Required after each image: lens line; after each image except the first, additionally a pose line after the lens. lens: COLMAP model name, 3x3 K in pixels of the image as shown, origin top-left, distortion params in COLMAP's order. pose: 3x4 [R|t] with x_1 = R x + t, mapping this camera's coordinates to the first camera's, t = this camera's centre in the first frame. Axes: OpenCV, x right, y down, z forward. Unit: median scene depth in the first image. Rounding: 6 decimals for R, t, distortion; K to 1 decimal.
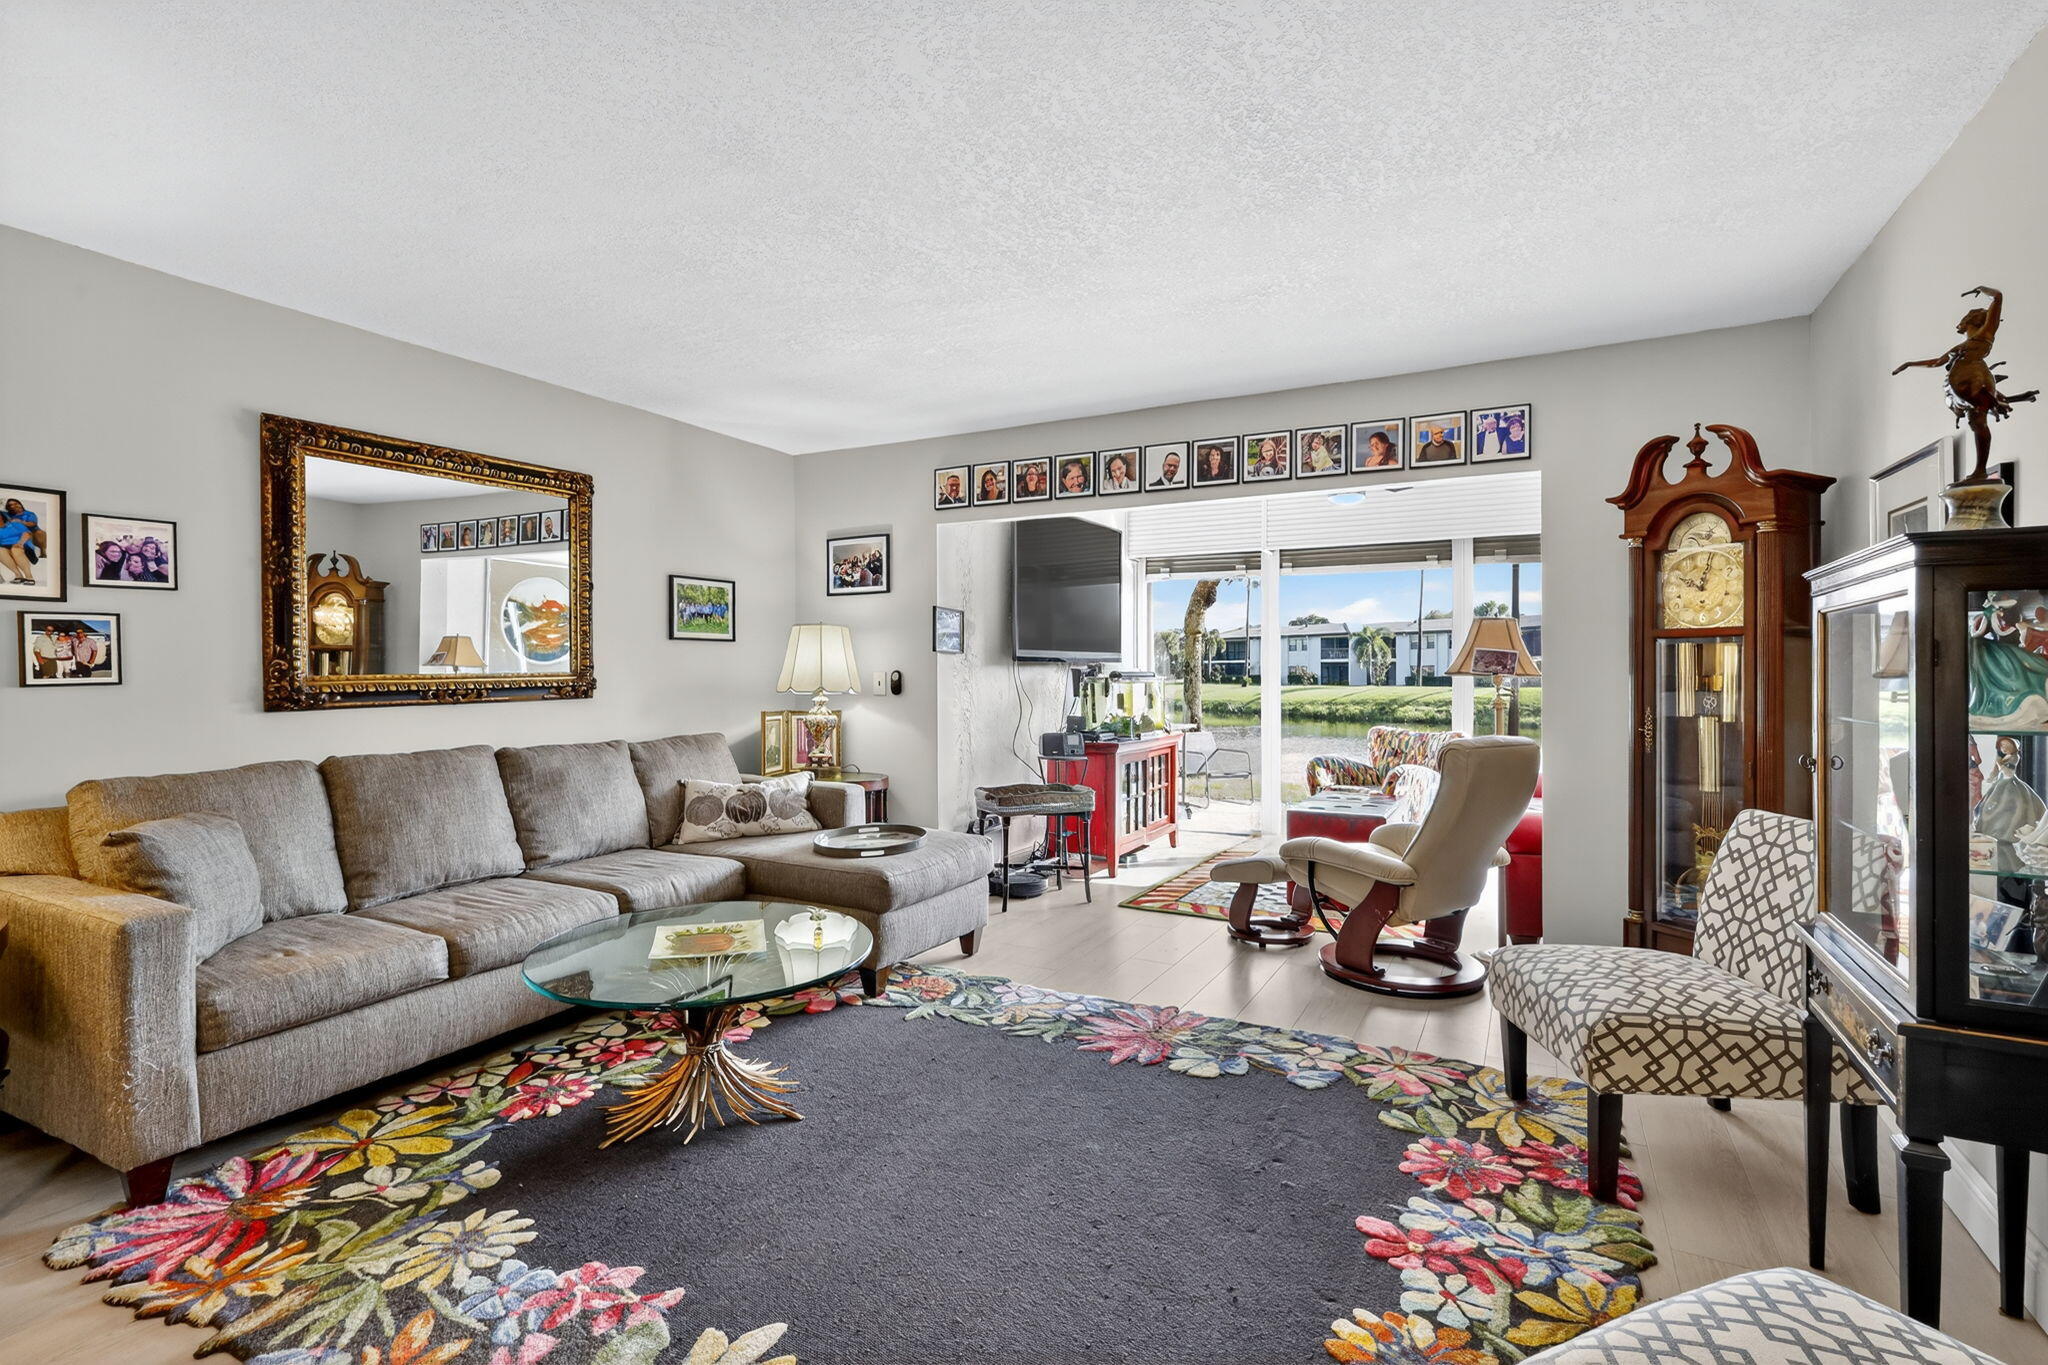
lens RADIAL K [[936.7, 0, 1030.7], [0, 936.7, 666.6], [0, 0, 1]] dist [0.001718, 0.000120]
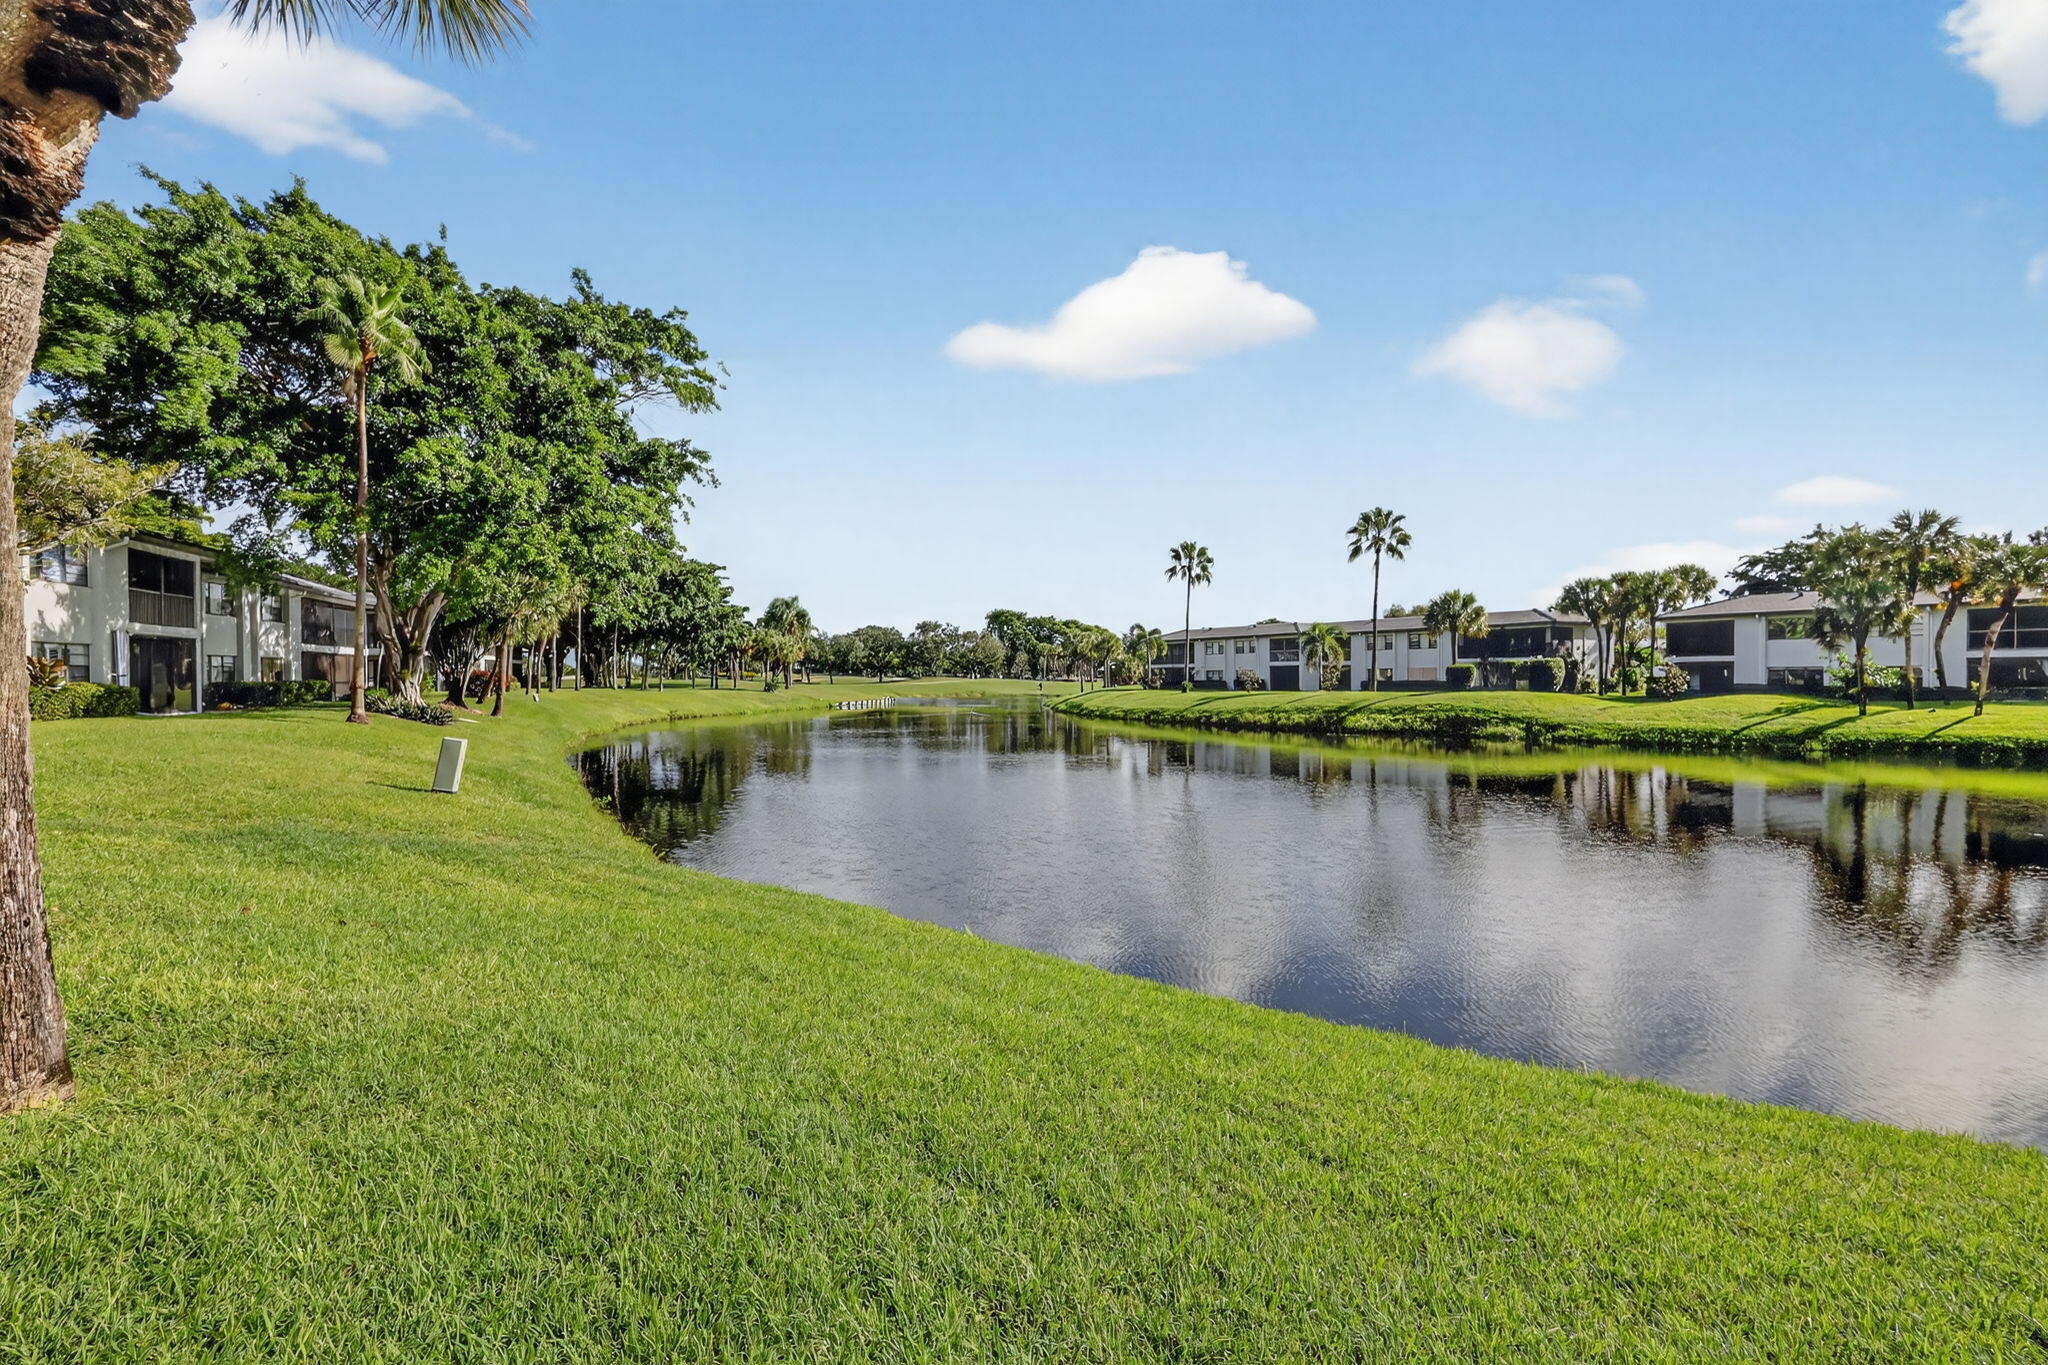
lens RADIAL K [[965.7, 0, 1013.8], [0, 965.7, 685.7], [0, 0, 1]] dist [-0.001358, -0.000029]
pose [[0.999605, -0.002103, 0.028030, 1.306288], [0.001751, 0.999919, 0.012592, 0.092003], [-0.028055, -0.012538, 0.999528, 2.634191]]
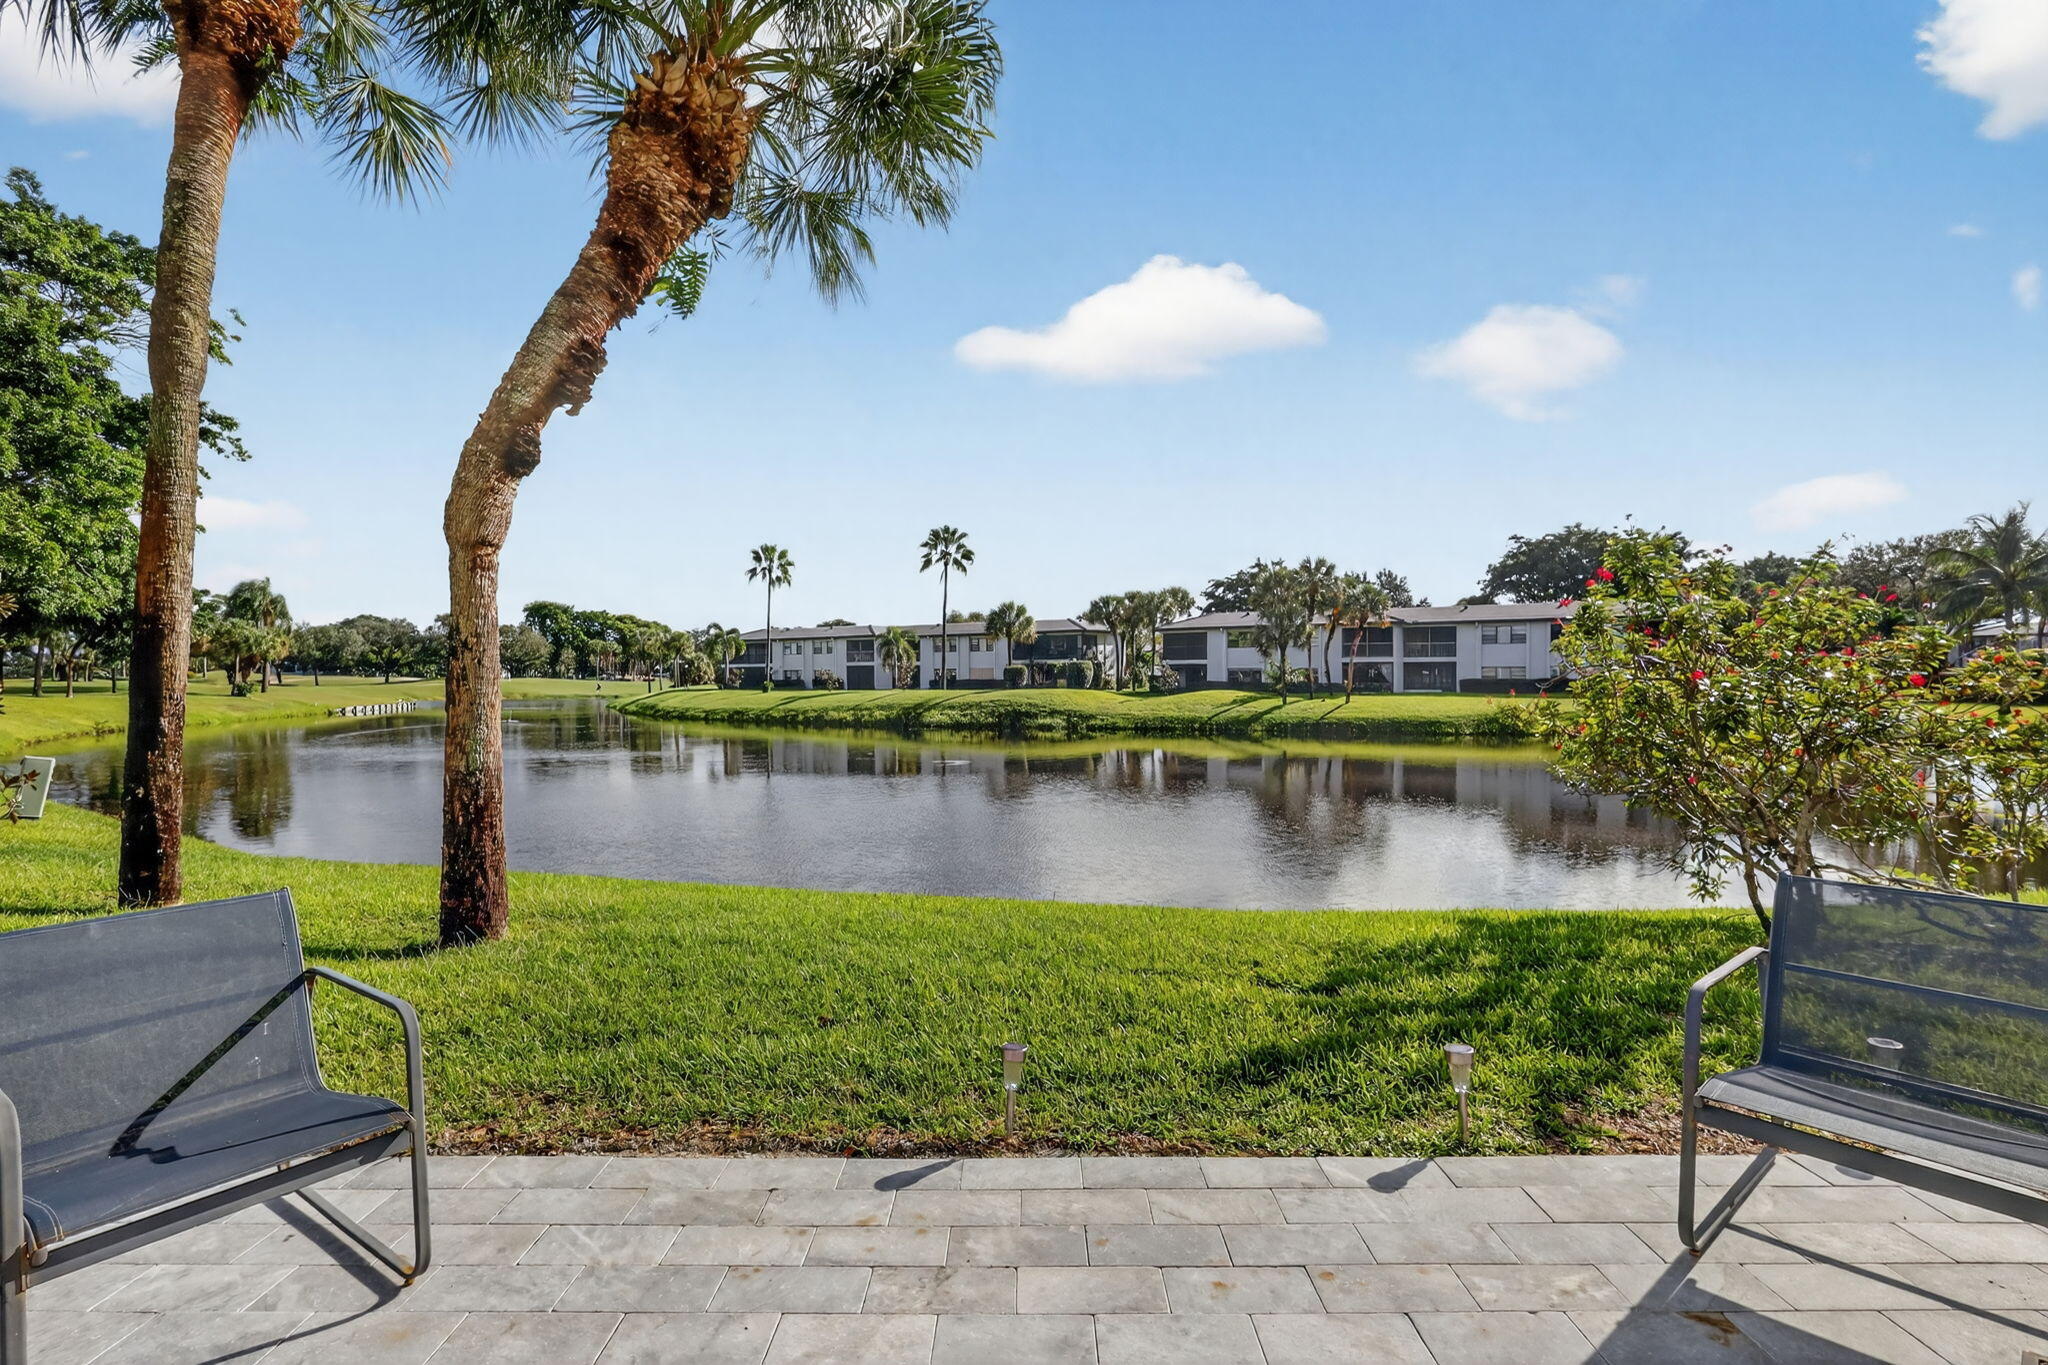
lens RADIAL K [[955.9, 0, 1029.0], [0, 955.9, 673.3], [0, 0, 1]] dist [0.000631, 0.000845]
pose [[0.883491, -0.003342, 0.468436, 0.637627], [0.002535, 0.999994, 0.002354, 0.046946], [-0.468441, -0.000893, 0.883494, 1.887192]]
